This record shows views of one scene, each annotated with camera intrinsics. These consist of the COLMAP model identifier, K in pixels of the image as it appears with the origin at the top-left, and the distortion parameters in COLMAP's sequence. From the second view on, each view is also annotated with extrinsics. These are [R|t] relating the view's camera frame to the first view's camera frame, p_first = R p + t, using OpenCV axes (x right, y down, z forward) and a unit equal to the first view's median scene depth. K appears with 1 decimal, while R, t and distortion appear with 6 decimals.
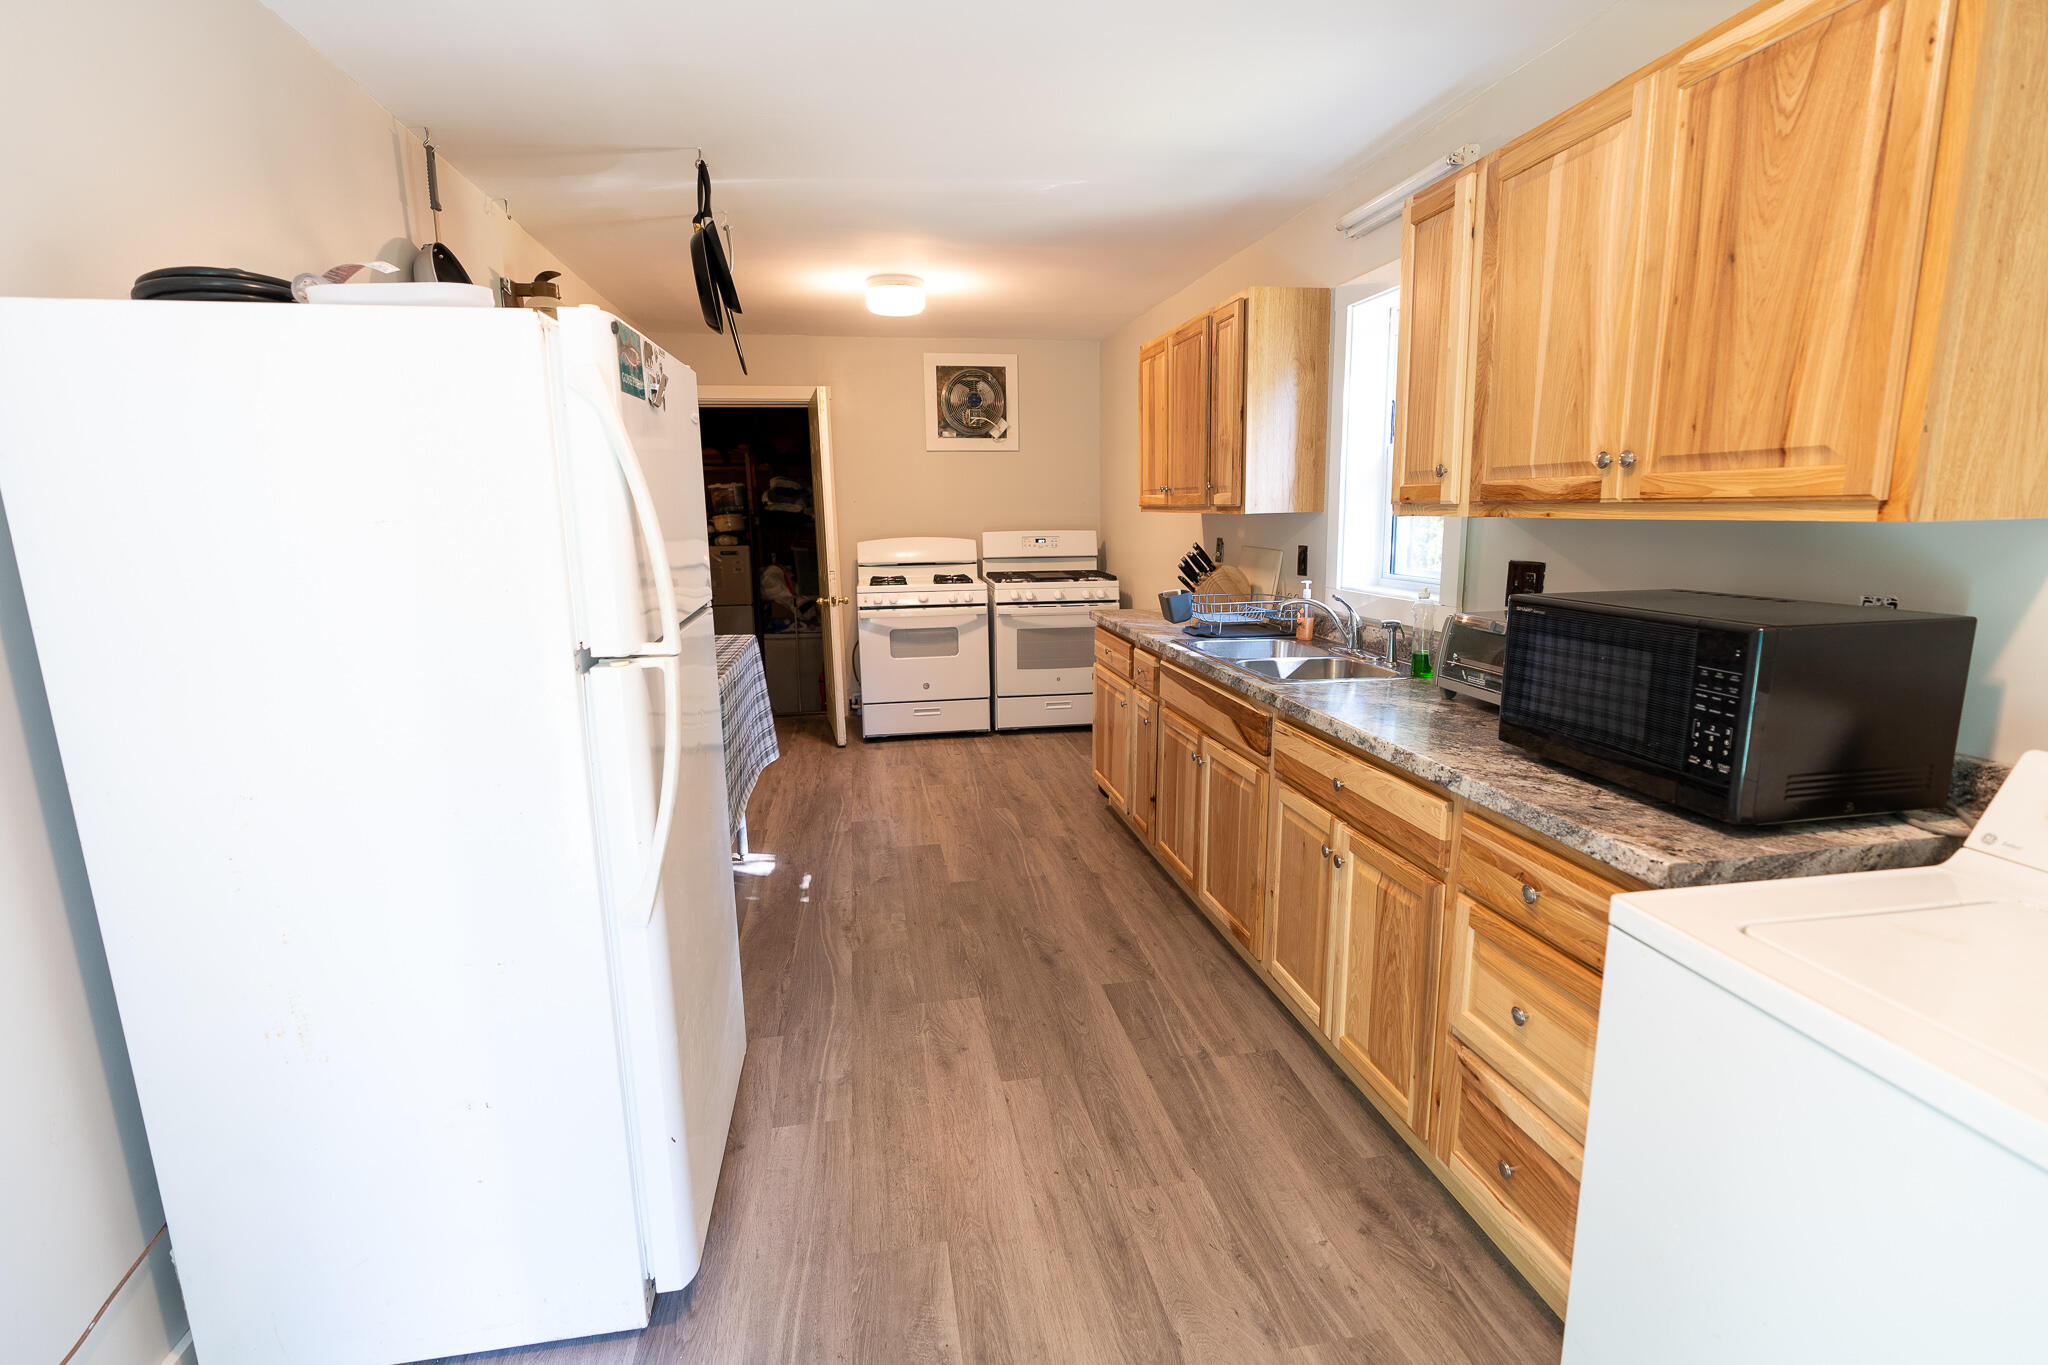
lens RADIAL K [[921.5, 0, 1023.1], [0, 921.5, 678.9], [0, 0, 1]] dist [-0.010757, 0.003937]
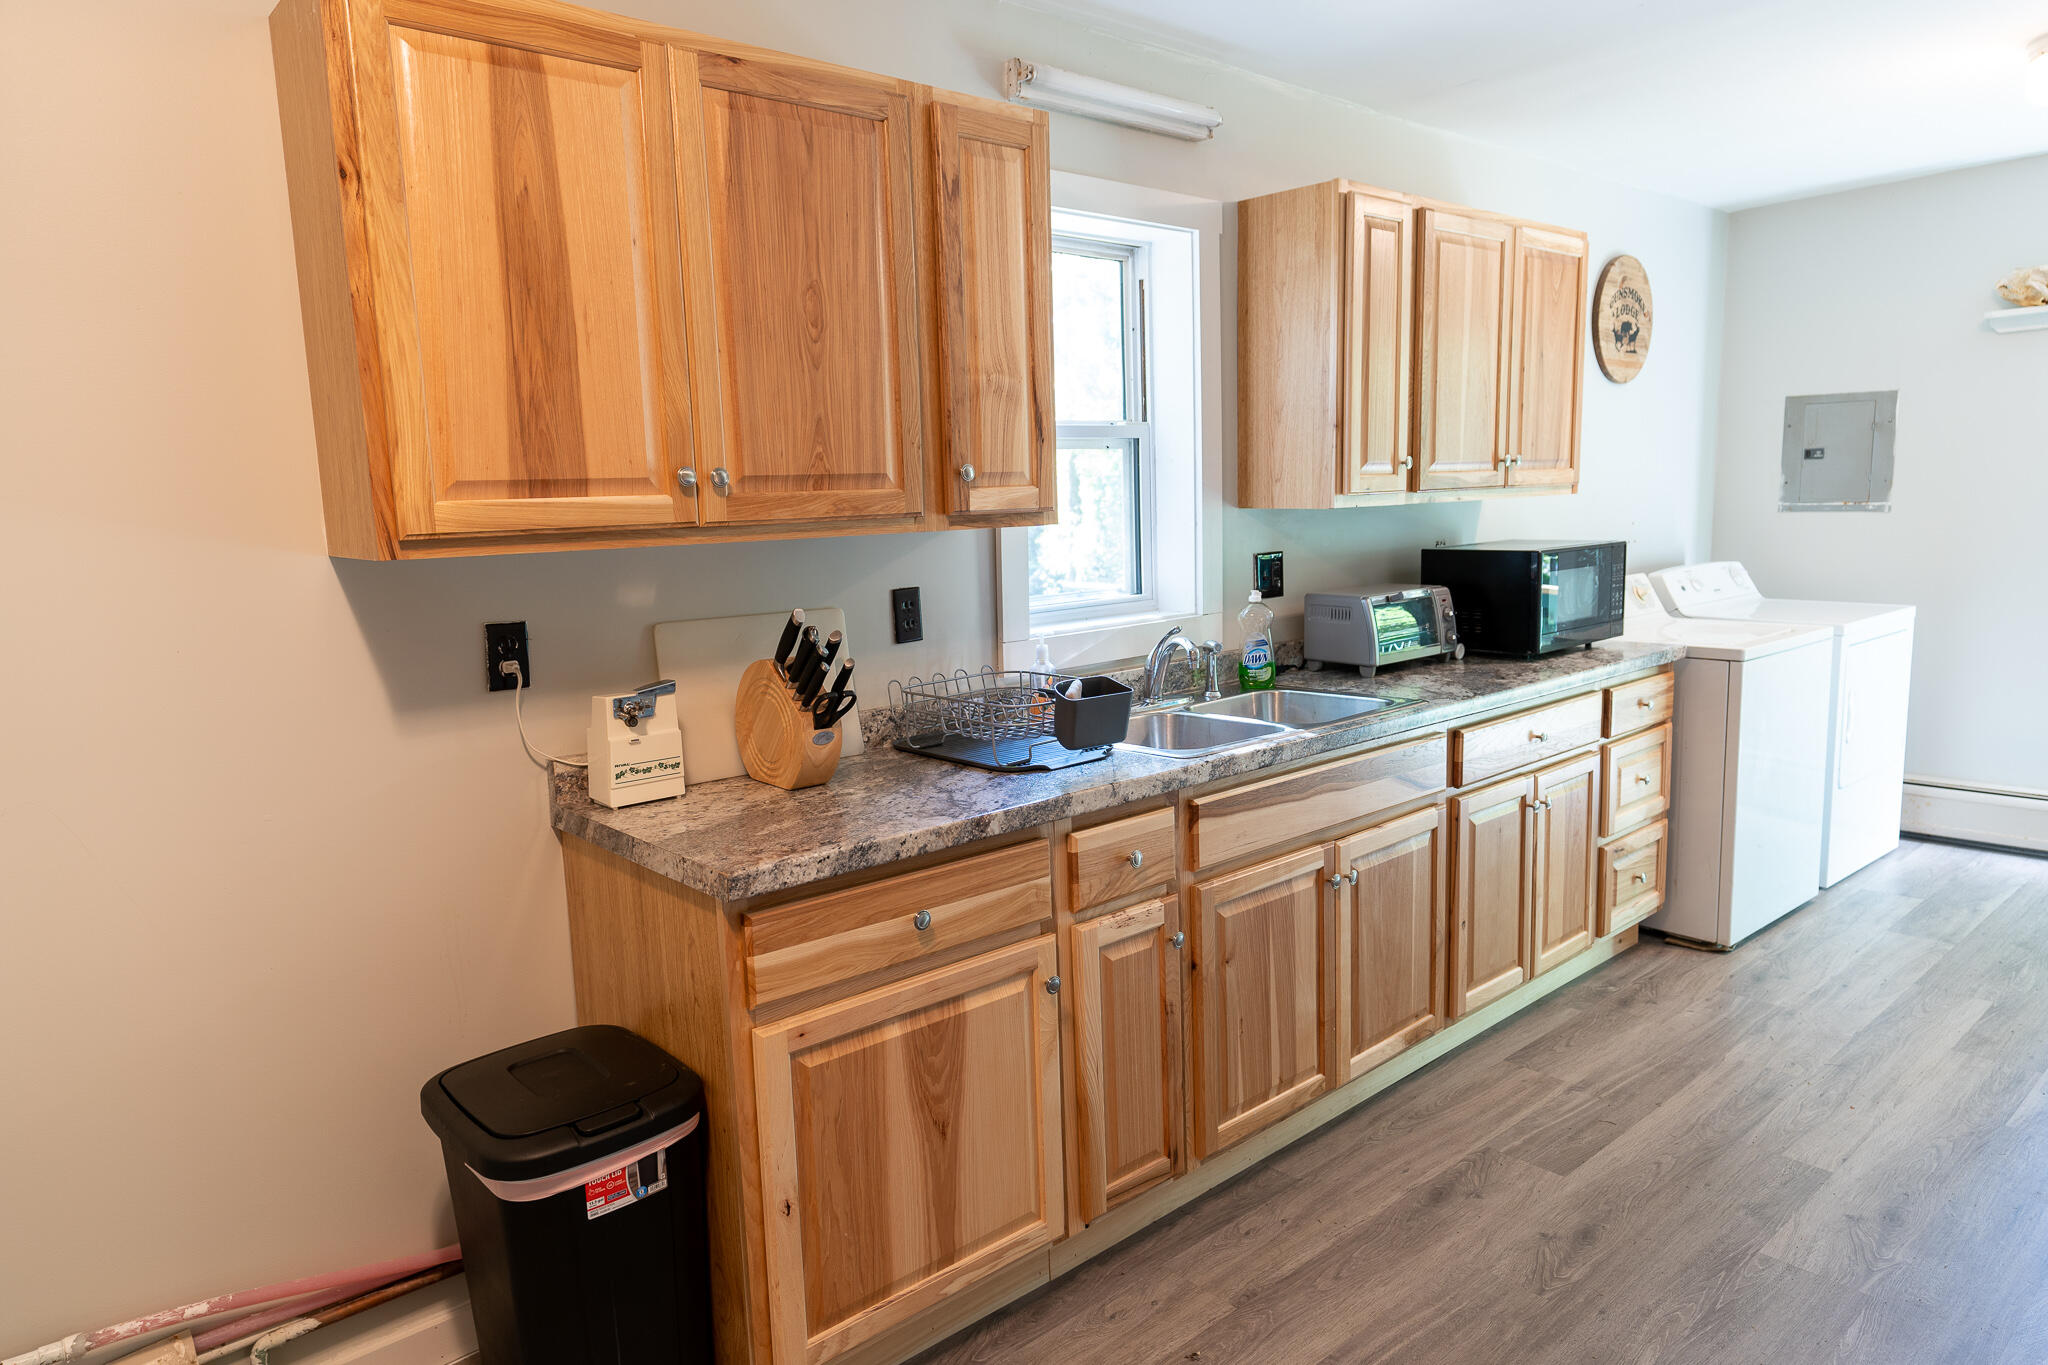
lens RADIAL K [[1236.9, 0, 1024.0], [0, 1236.9, 682.5], [0, 0, 1]] dist [-0.000070, -0.001358]
pose [[-0.501513, -0.080782, 0.861370, -0.485740], [0.205556, 0.955994, 0.209337, -0.303288], [-0.840375, 0.282046, -0.462838, 1.680169]]
